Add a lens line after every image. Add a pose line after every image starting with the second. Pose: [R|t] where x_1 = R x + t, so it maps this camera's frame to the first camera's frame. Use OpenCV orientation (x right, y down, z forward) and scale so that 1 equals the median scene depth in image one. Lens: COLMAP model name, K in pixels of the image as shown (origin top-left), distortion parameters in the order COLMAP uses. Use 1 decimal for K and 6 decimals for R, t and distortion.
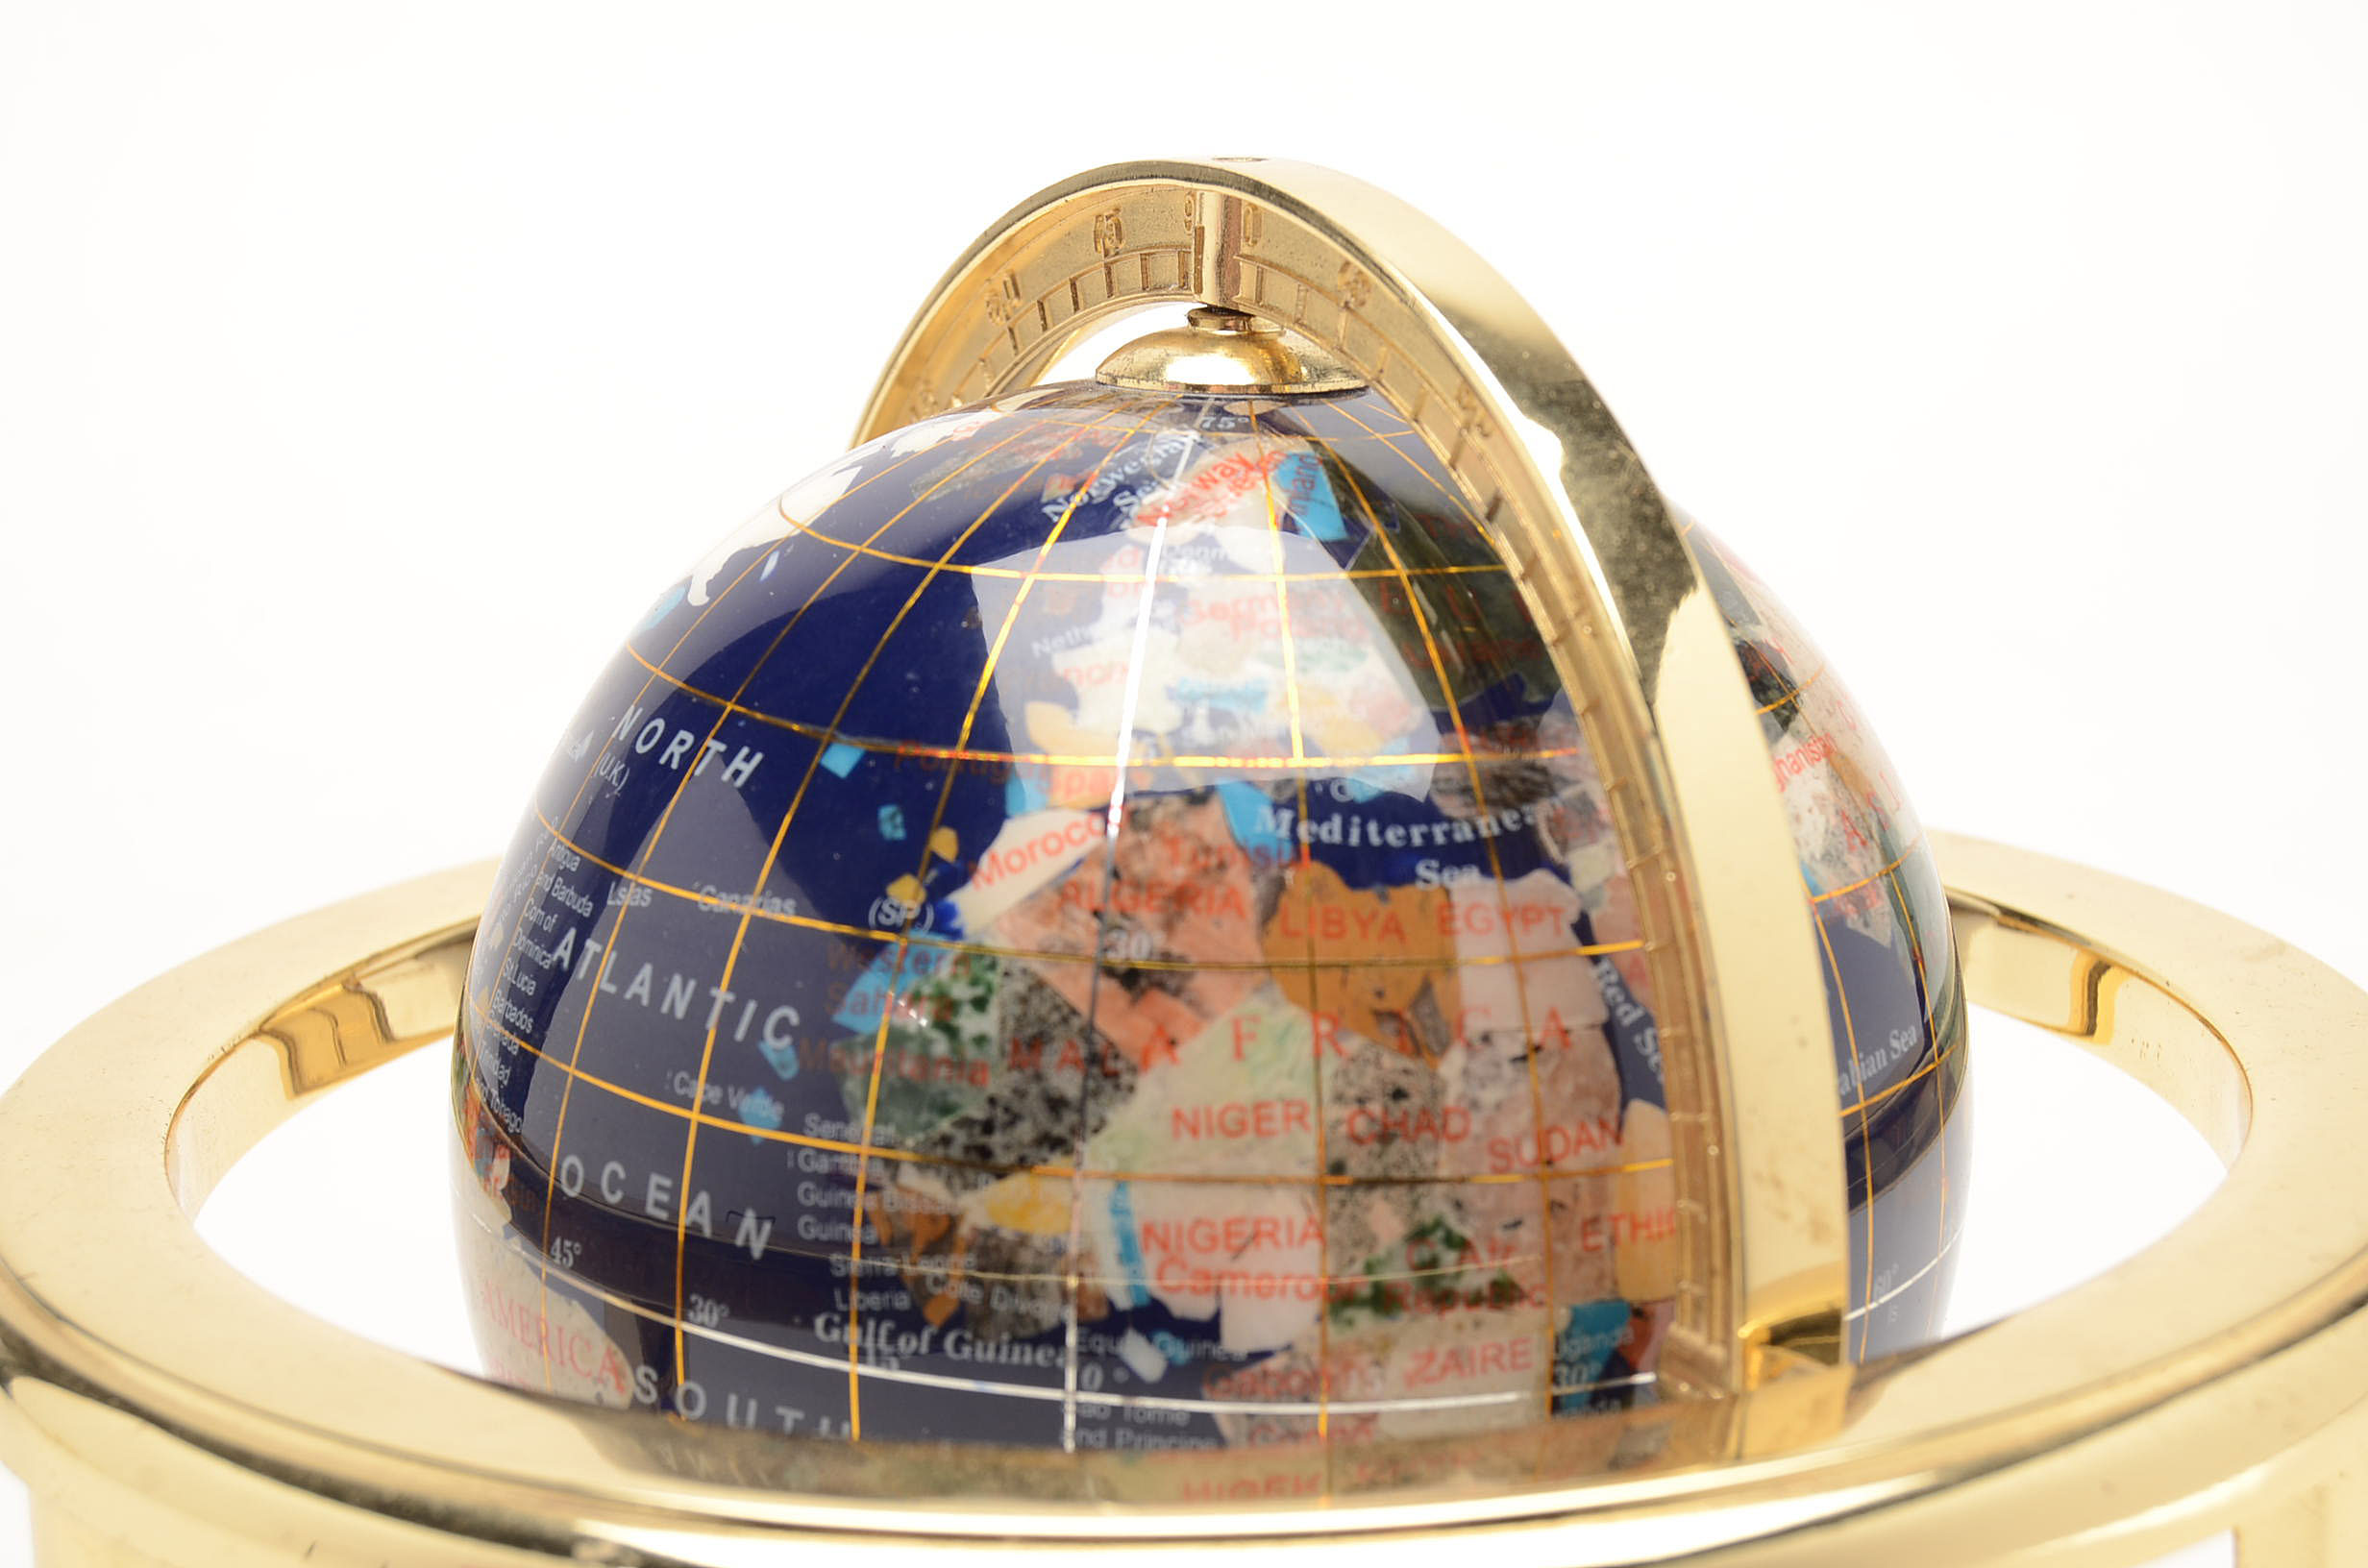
lens RADIAL K [[4606.7, 0, 1181.9], [0, 4606.7, 792.5], [0, 0, 1]] dist [0.029903, 0.000000]
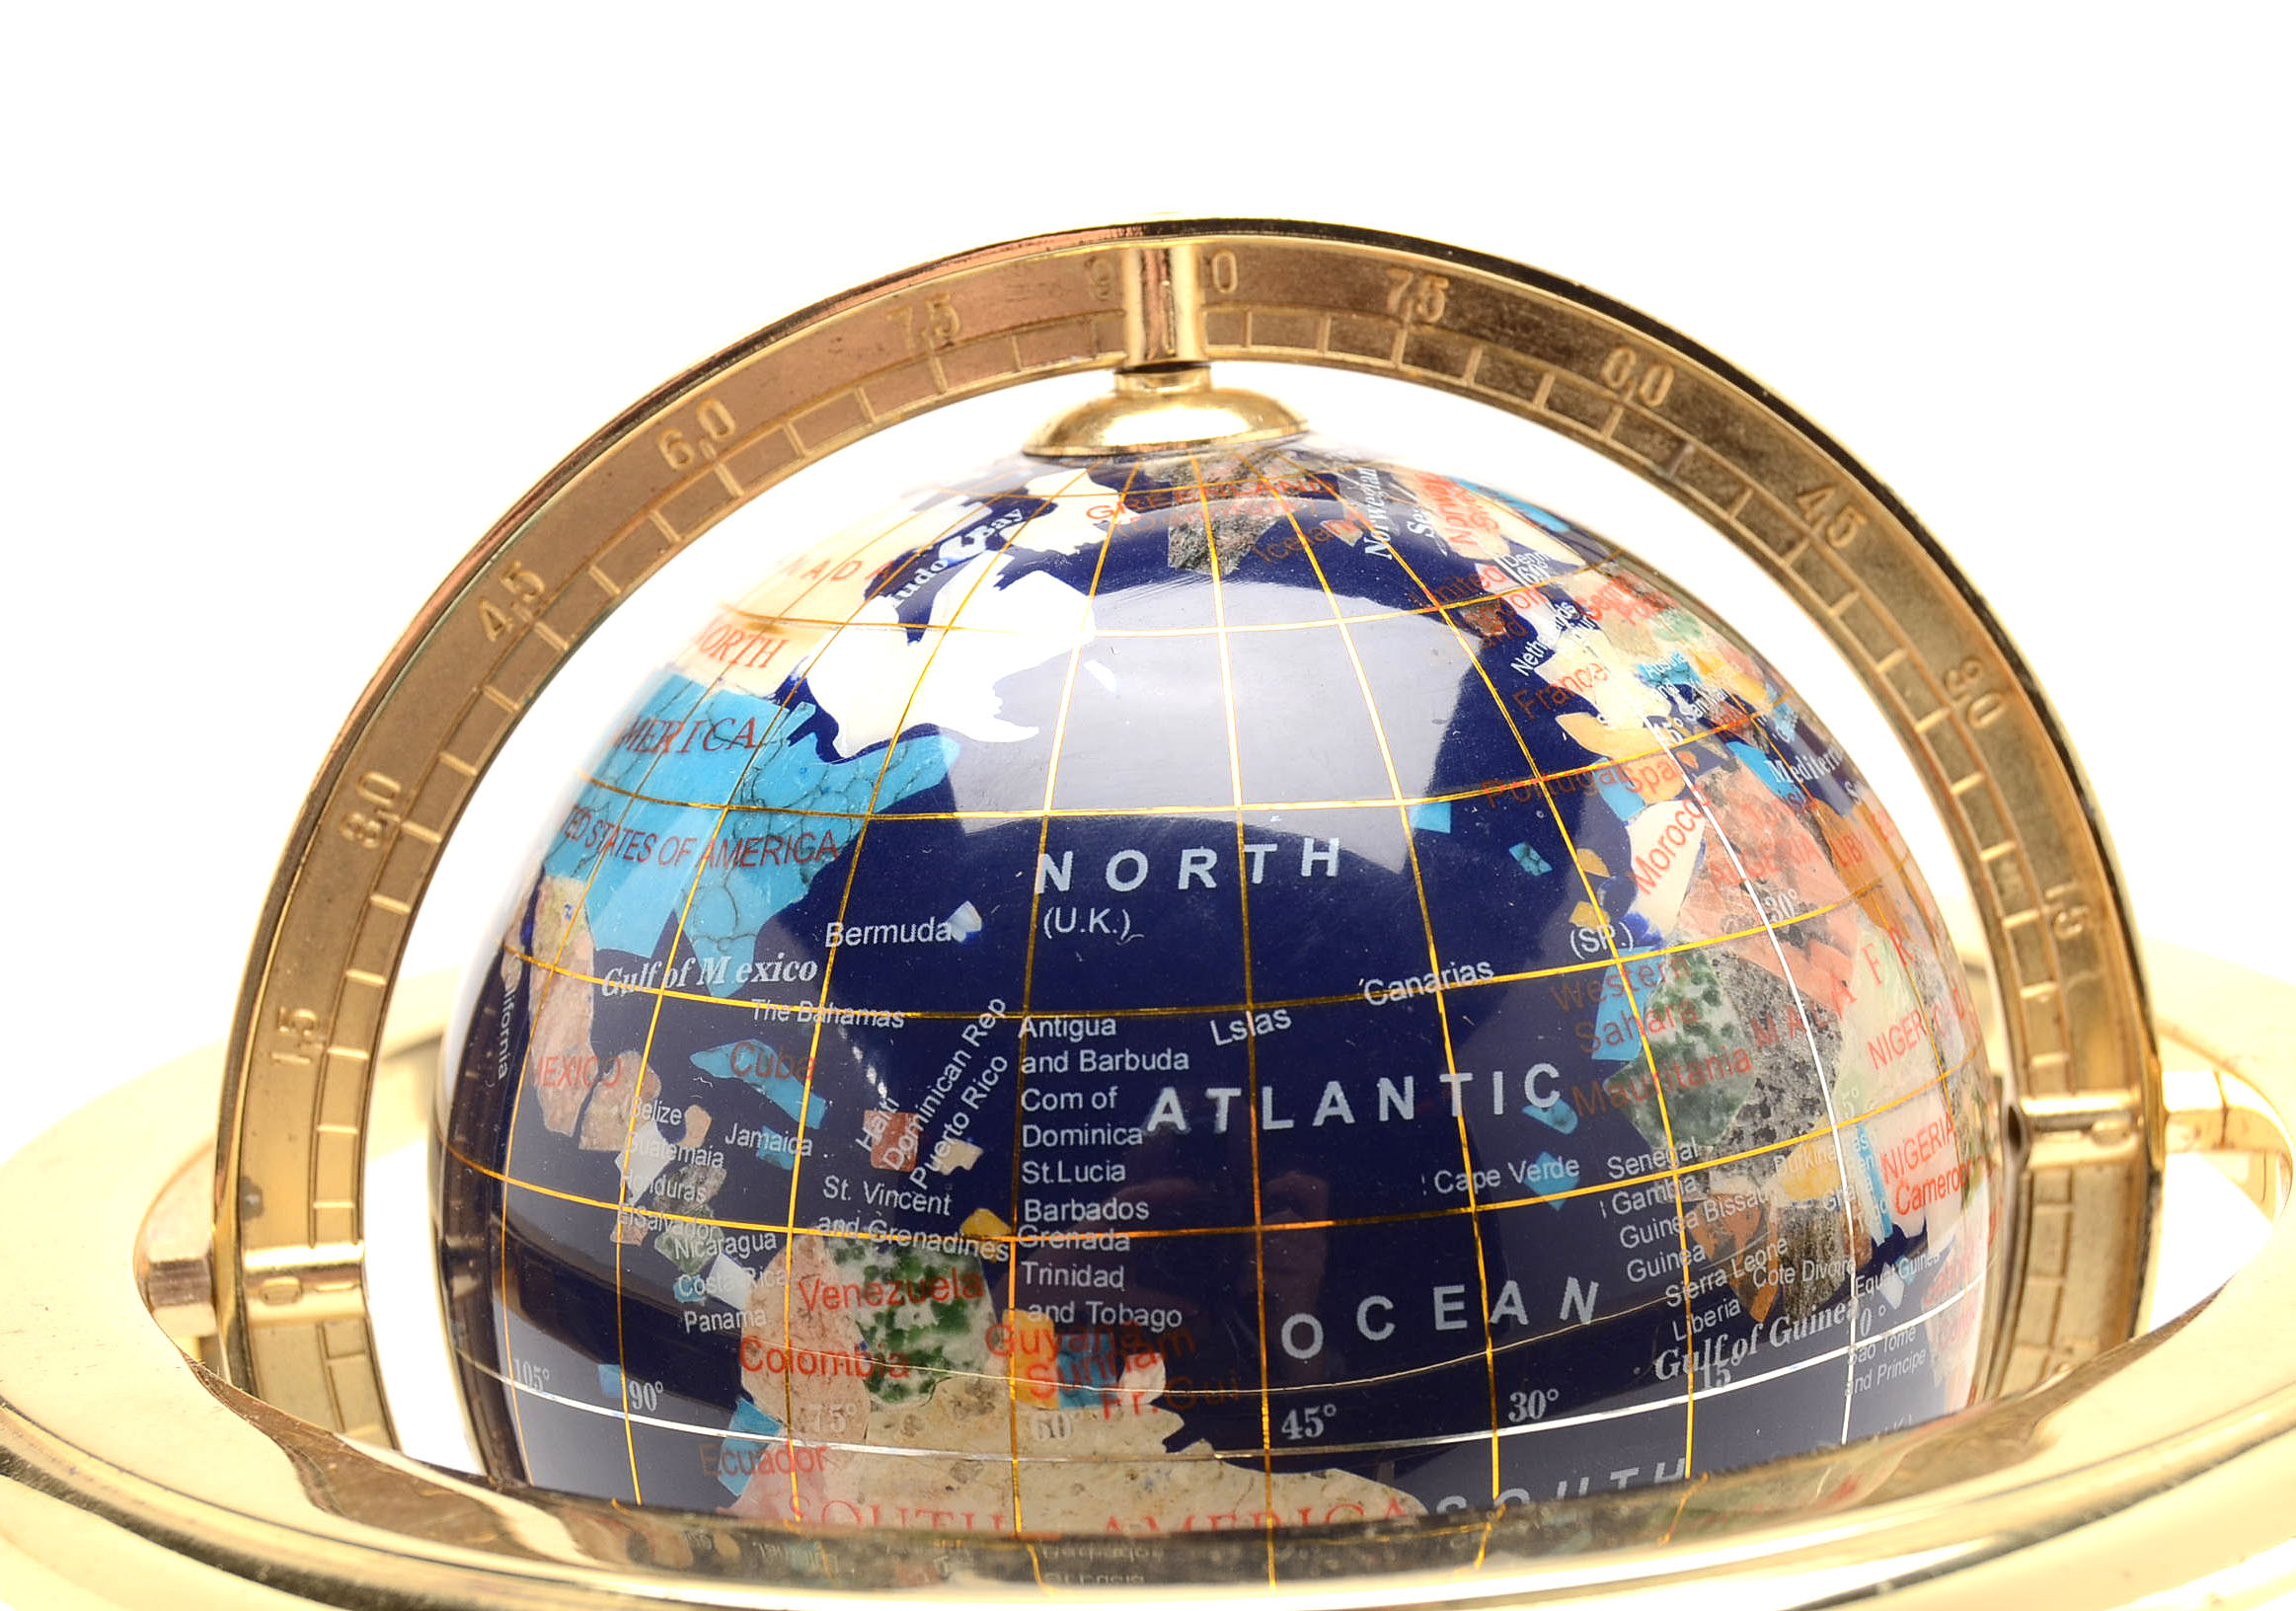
lens RADIAL K [[4791.1, 0, 1147.0], [0, 4791.1, 801.9], [0, 0, 1]] dist [0.037103, 0.000000]
pose [[0.539435, -0.183815, 0.821719, -0.950137], [0.242000, 0.968554, 0.057795, -0.084469], [-0.806502, 0.167679, 0.566955, 0.497546]]
